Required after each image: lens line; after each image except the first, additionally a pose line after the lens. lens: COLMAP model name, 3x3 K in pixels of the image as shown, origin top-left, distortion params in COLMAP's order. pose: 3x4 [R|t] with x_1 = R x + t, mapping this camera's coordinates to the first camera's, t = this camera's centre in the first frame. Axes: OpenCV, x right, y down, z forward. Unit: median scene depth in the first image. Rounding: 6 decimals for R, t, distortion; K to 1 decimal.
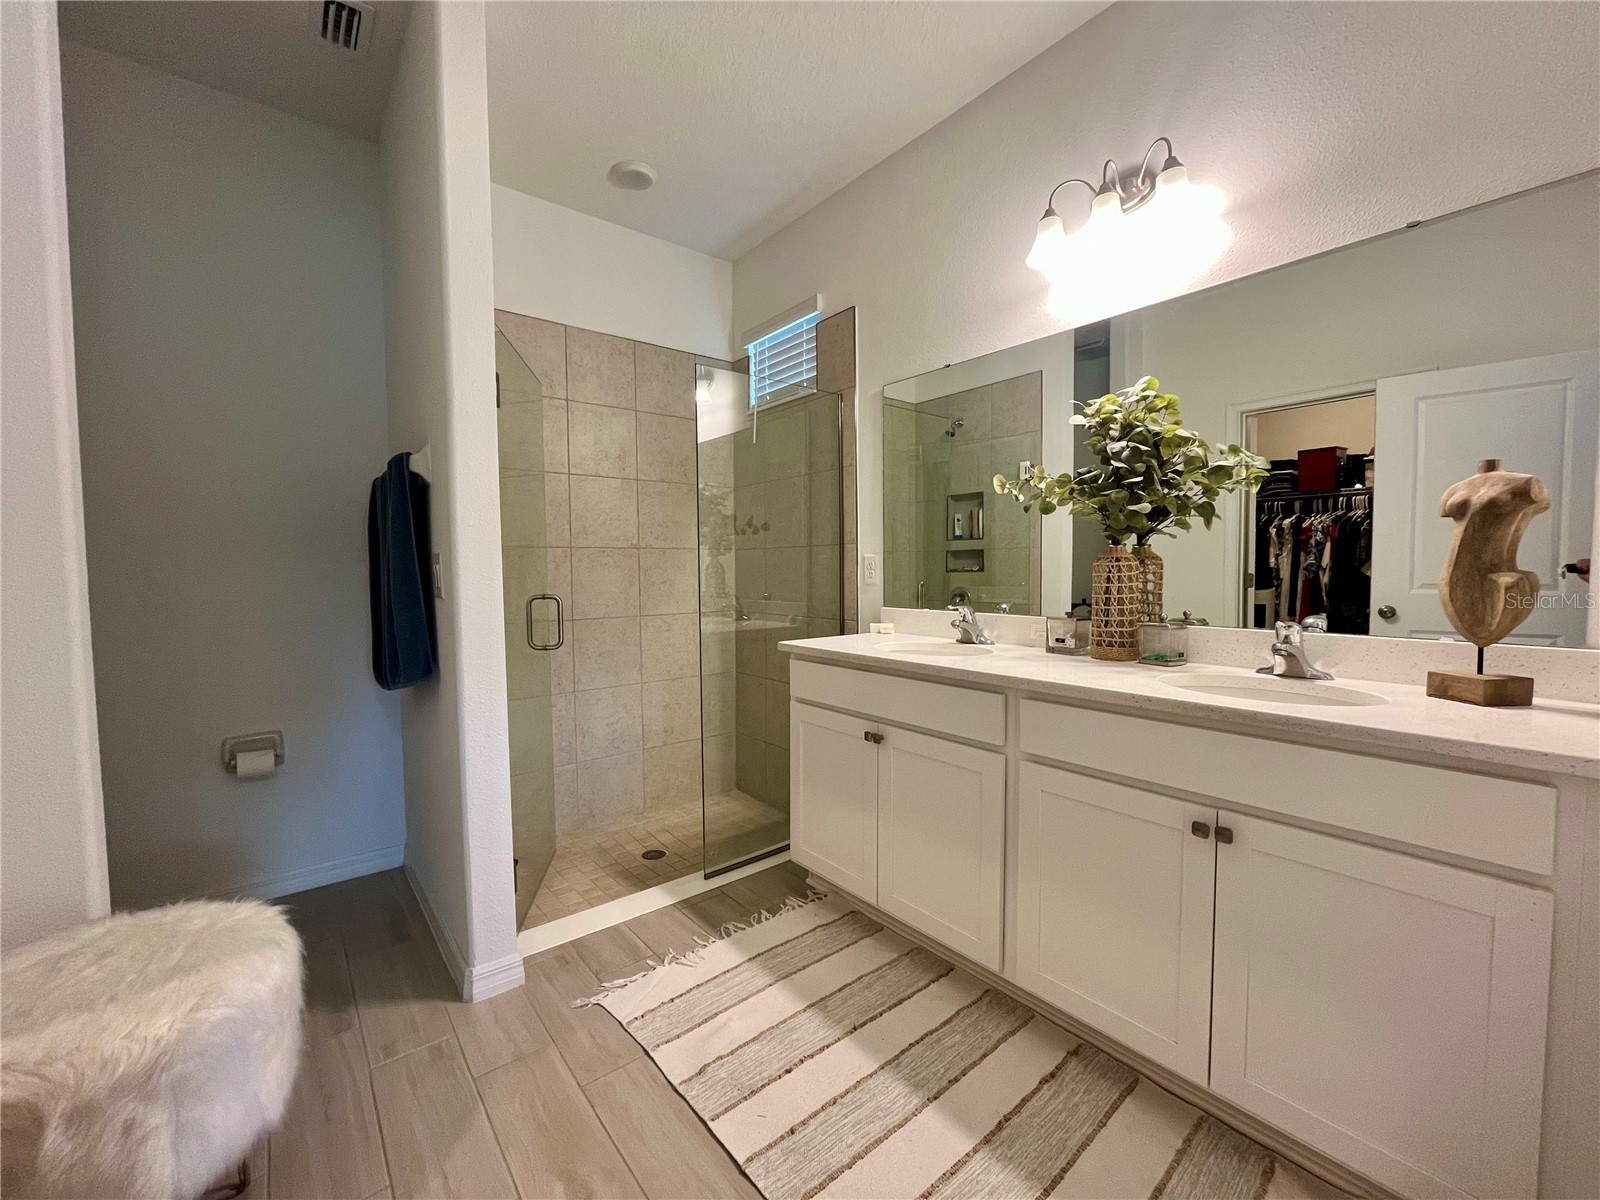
lens RADIAL K [[646.1, 0, 800.0], [0, 646.1, 600.0], [0, 0, 1]] dist [0.000982, -0.000064]
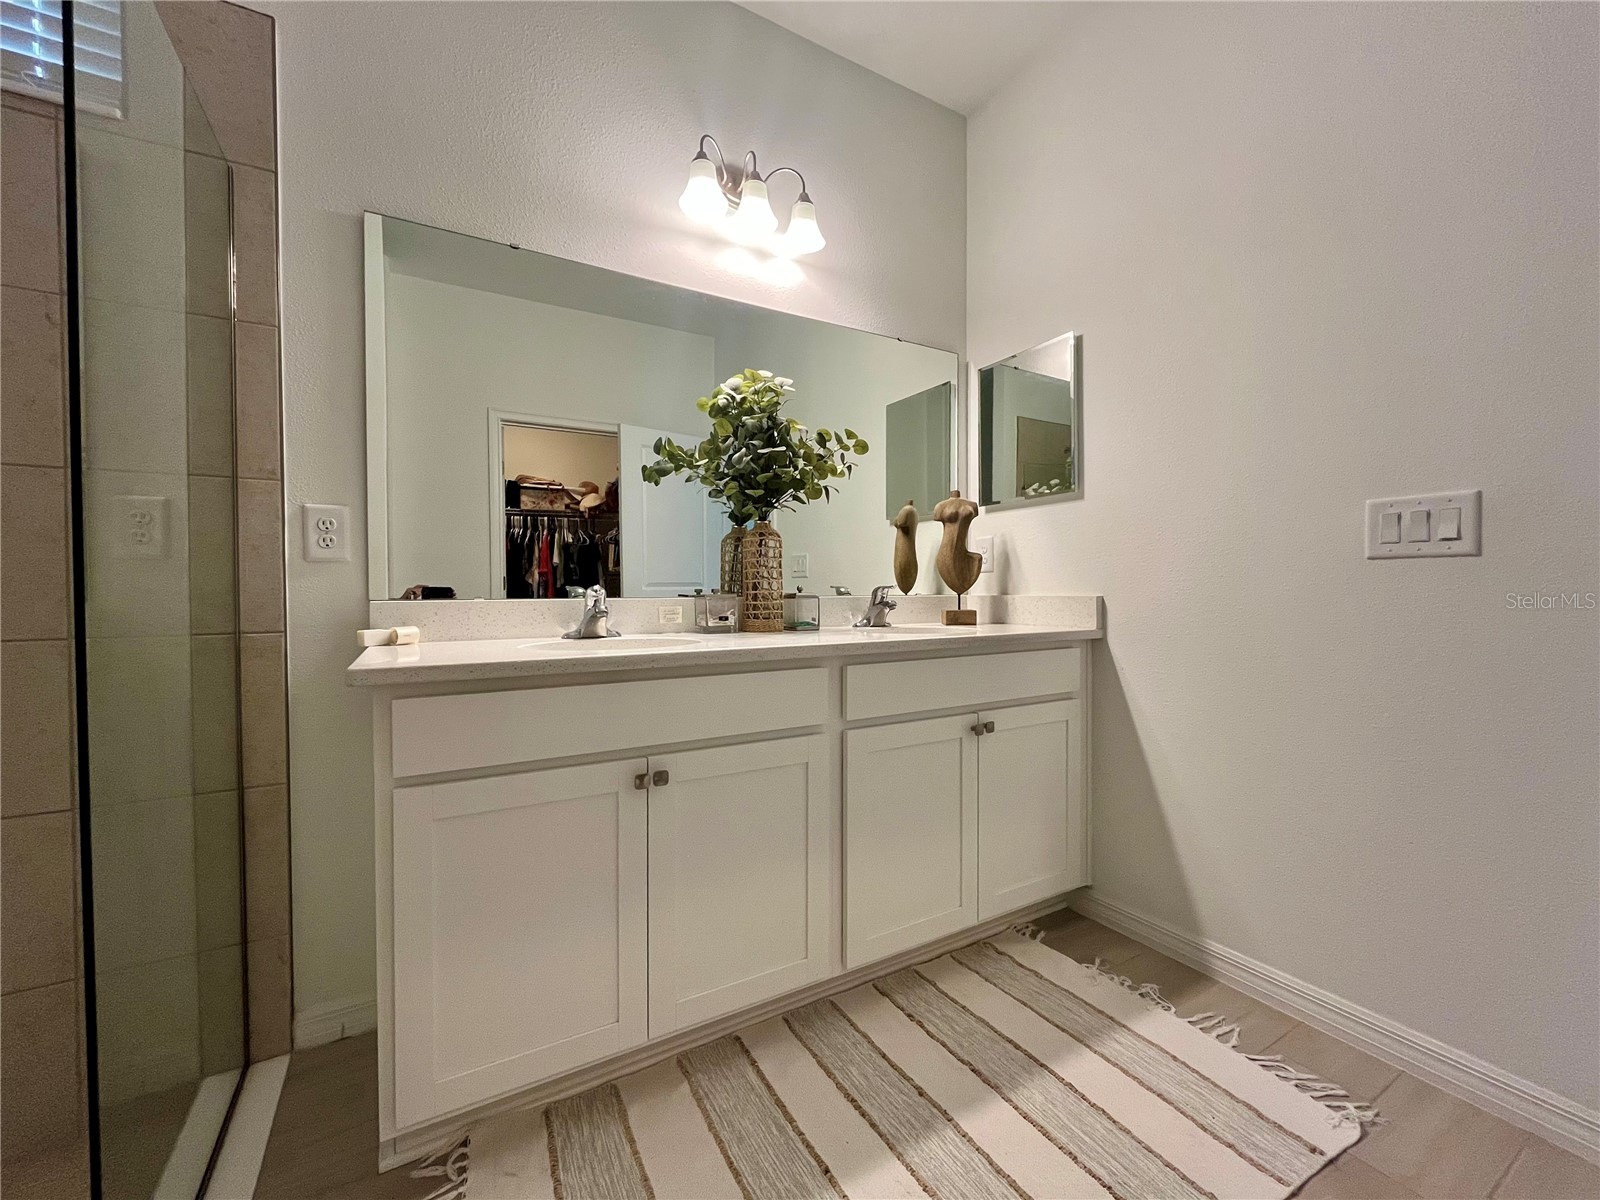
lens RADIAL K [[641.5, 0, 800.0], [0, 641.5, 600.0], [0, 0, 1]] dist [-0.009355, 0.000026]
pose [[0.159743, -0.011134, 0.987096, -0.516767], [0.053149, 0.998583, 0.002662, 0.041838], [-0.985727, 0.052038, 0.160108, 0.779685]]
